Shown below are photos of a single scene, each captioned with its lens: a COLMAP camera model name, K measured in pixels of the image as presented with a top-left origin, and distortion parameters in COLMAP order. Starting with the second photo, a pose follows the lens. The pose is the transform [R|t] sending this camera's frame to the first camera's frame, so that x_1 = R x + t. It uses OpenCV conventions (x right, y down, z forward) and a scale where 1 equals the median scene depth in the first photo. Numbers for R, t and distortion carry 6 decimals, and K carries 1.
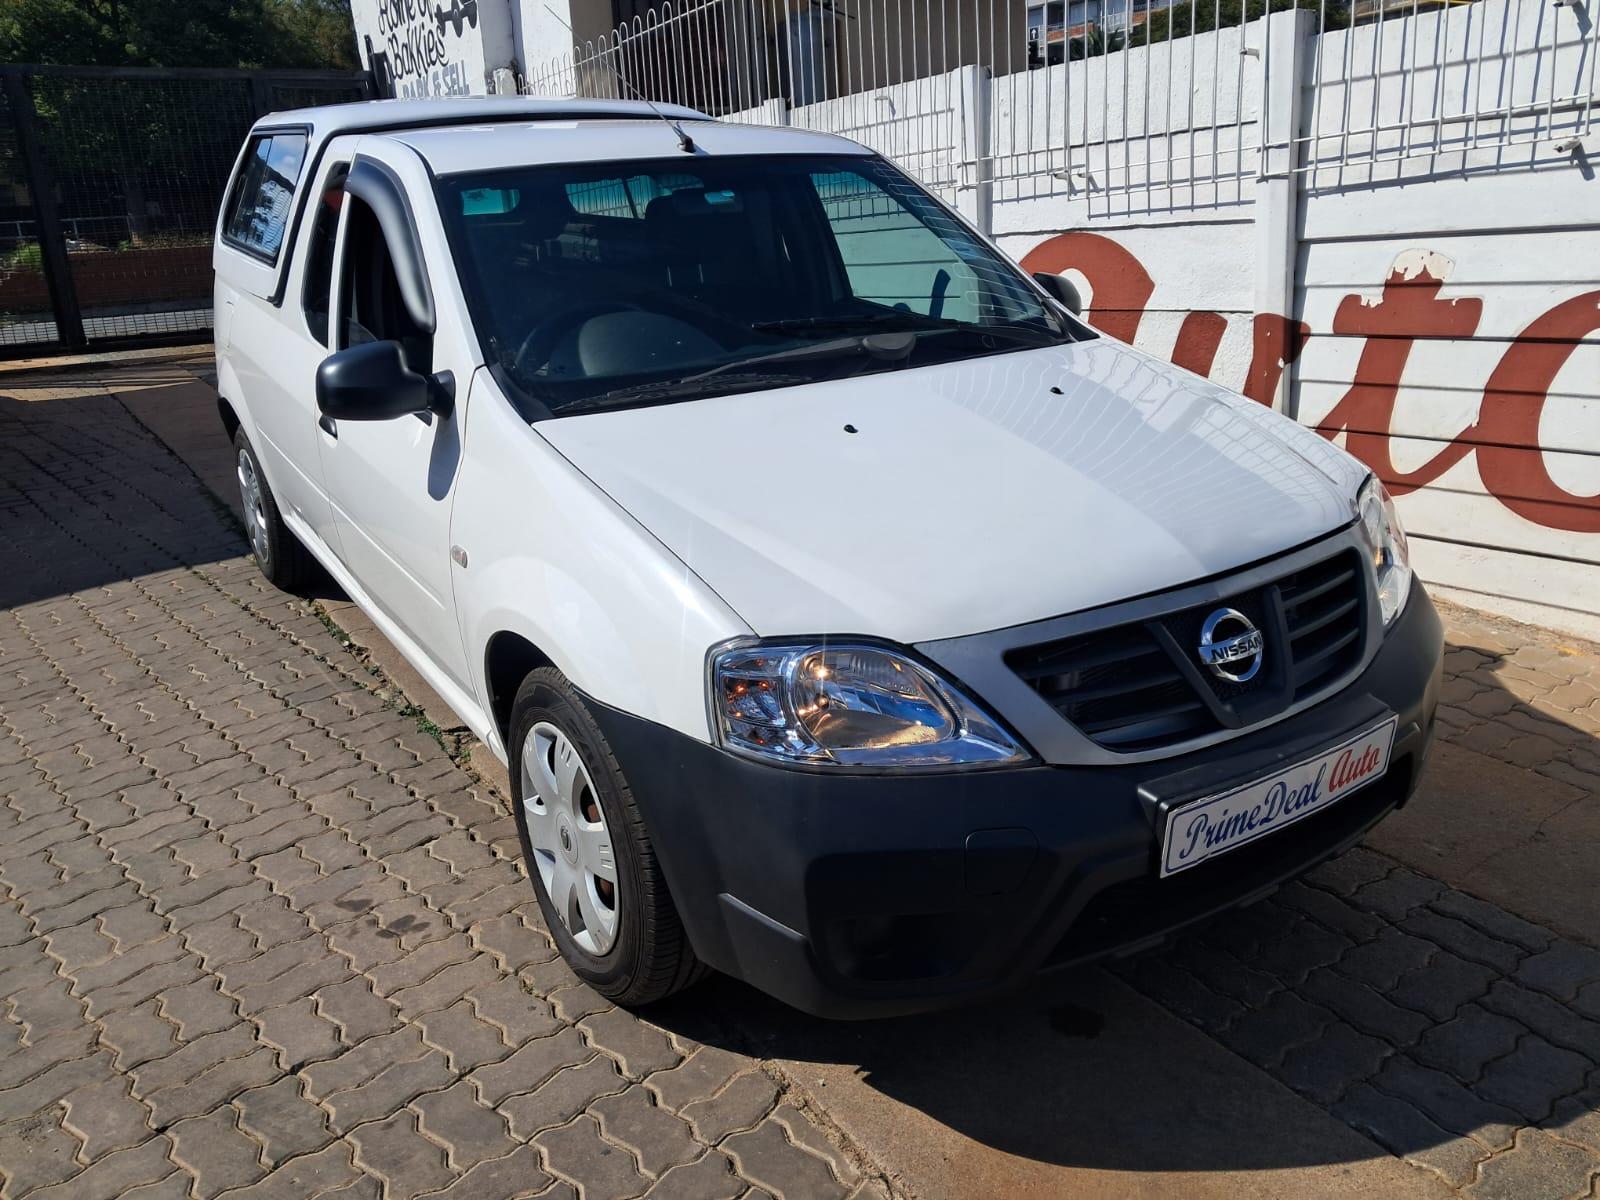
lens RADIAL K [[1277.8, 0, 796.4], [0, 1277.8, 598.3], [0, 0, 1]] dist [0.013403, 0.001242]
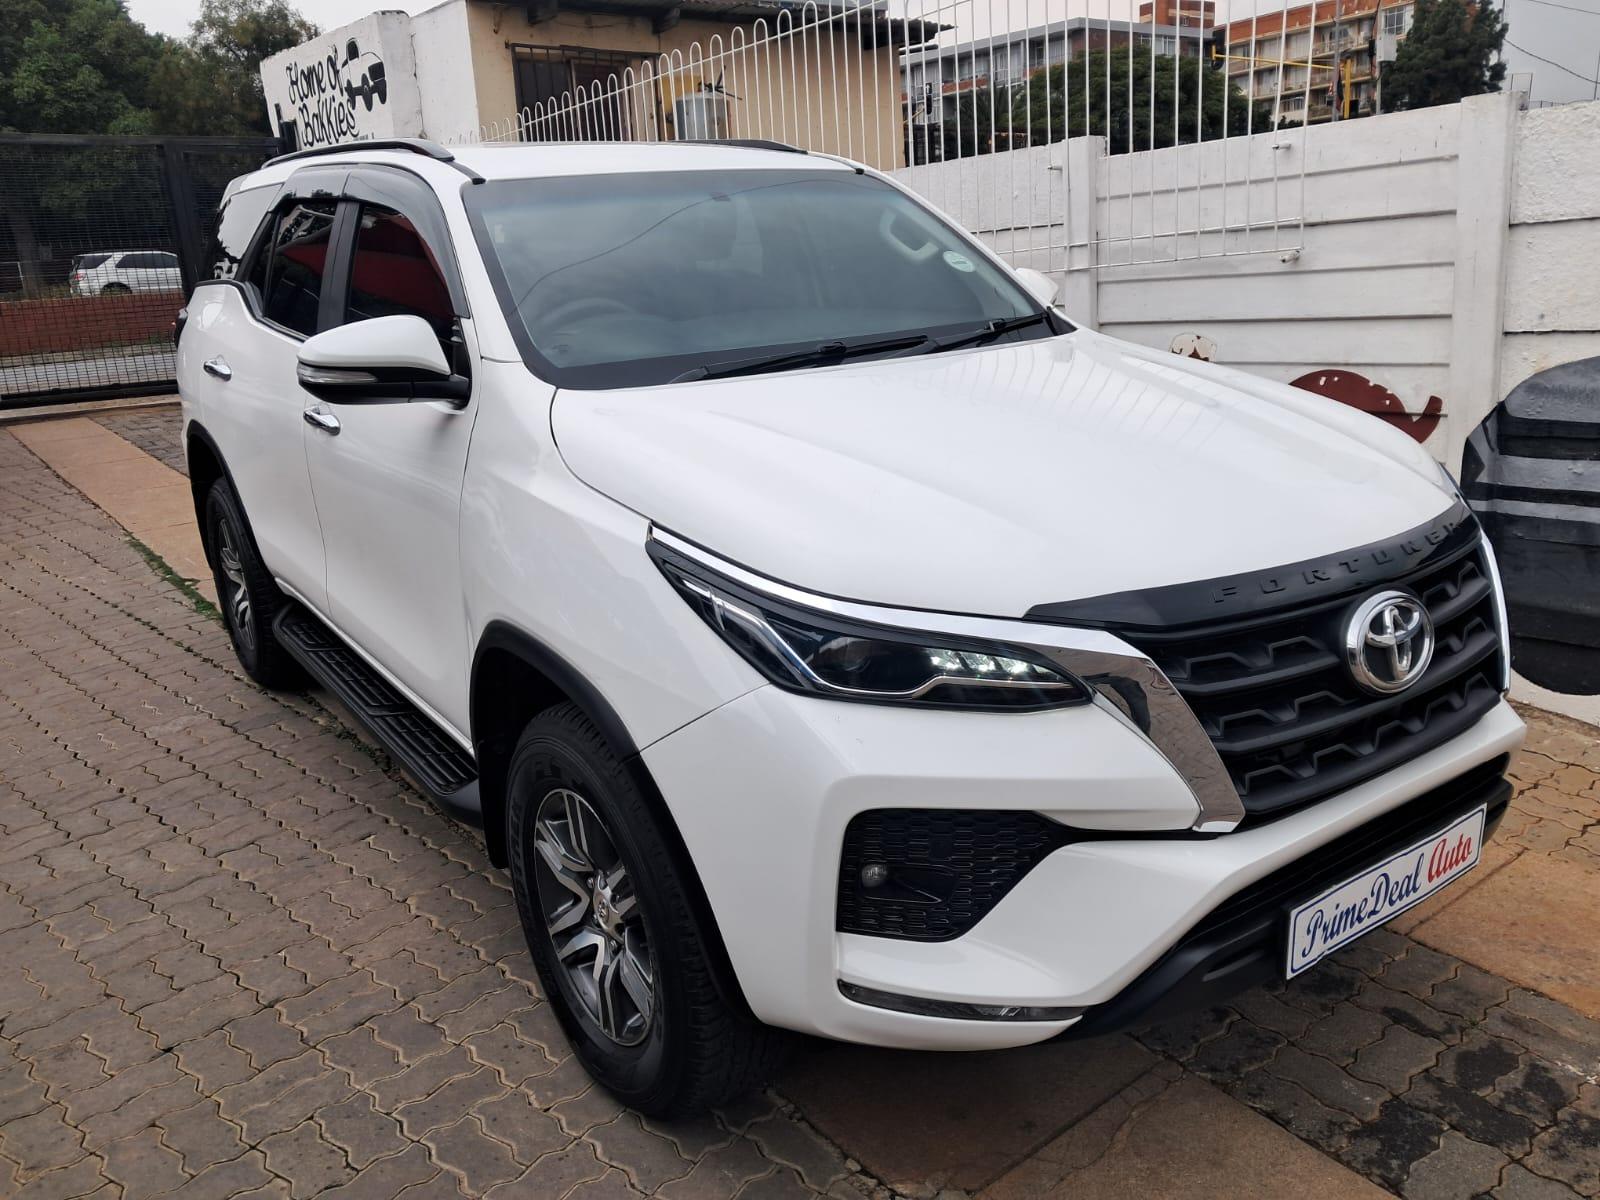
lens RADIAL K [[1277.8, 0, 807.1], [0, 1277.8, 596.4], [0, 0, 1]] dist [0.013403, 0.001242]
pose [[0.997000, -0.017534, 0.075393, 0.024983], [0.019915, 0.999323, -0.030949, 0.006876], [-0.074799, 0.032357, 0.996674, -0.162391]]
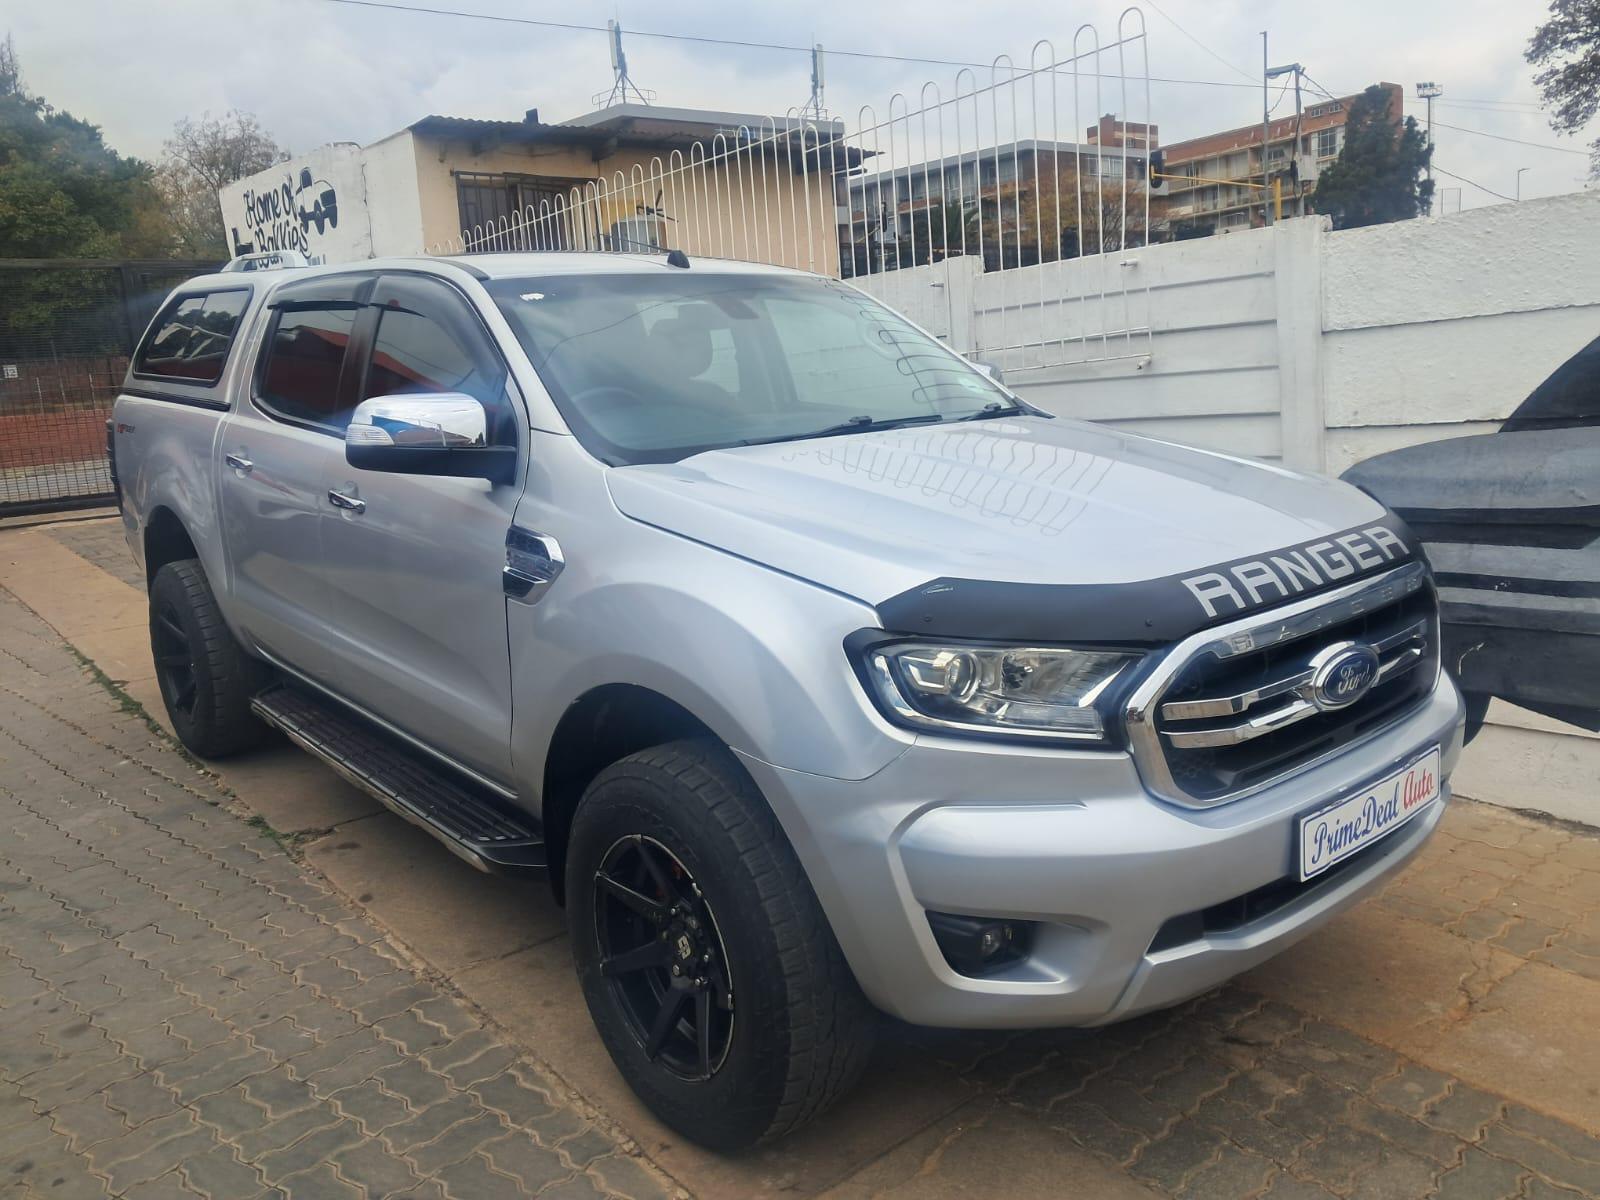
lens RADIAL K [[1277.8, 0, 814.6], [0, 1277.8, 588.3], [0, 0, 1]] dist [0.013403, 0.001242]
pose [[0.994164, -0.026396, 0.104603, 0.085807], [0.038711, 0.992317, -0.117507, 0.027796], [-0.100698, 0.120870, 0.987548, -0.229305]]
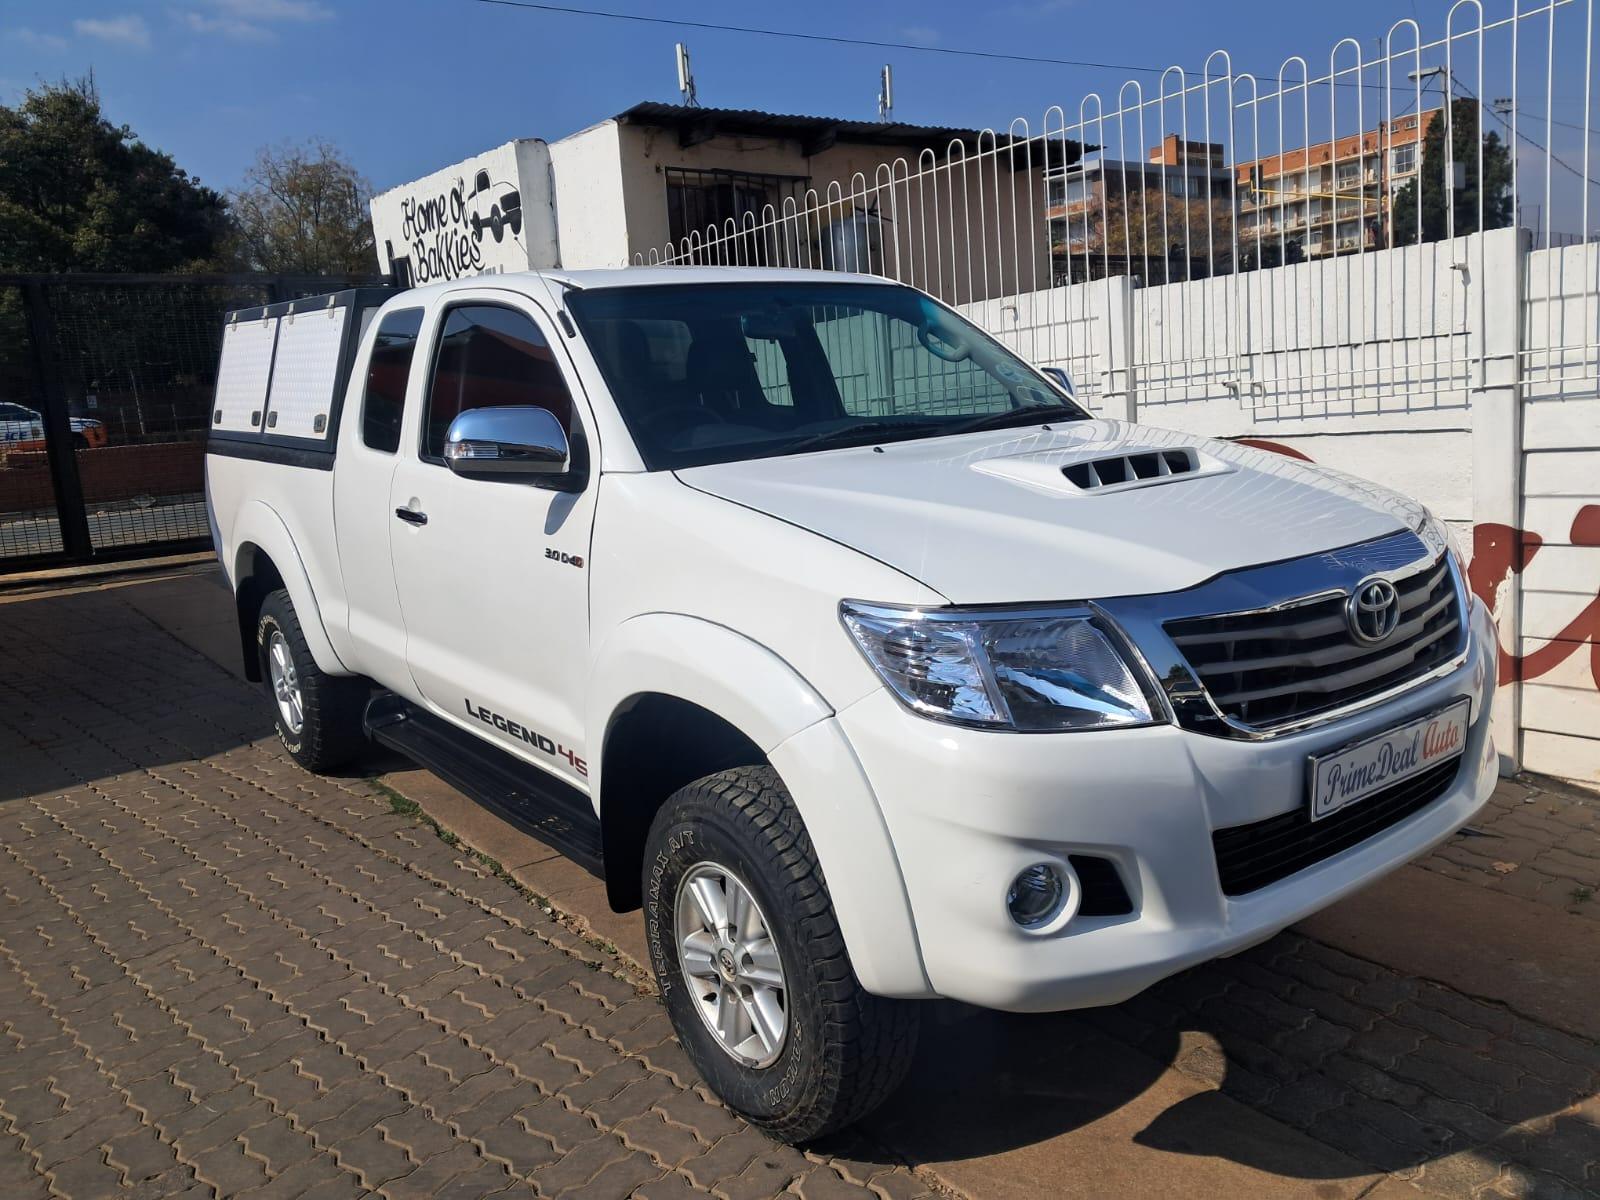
lens RADIAL K [[1277.8, 0, 809.9], [0, 1277.8, 618.2], [0, 0, 1]] dist [0.013403, 0.001242]
pose [[0.997509, -0.025315, 0.065839, -0.221558], [0.032909, 0.992592, -0.116951, -0.056617], [-0.062391, 0.118826, 0.990953, 0.081523]]
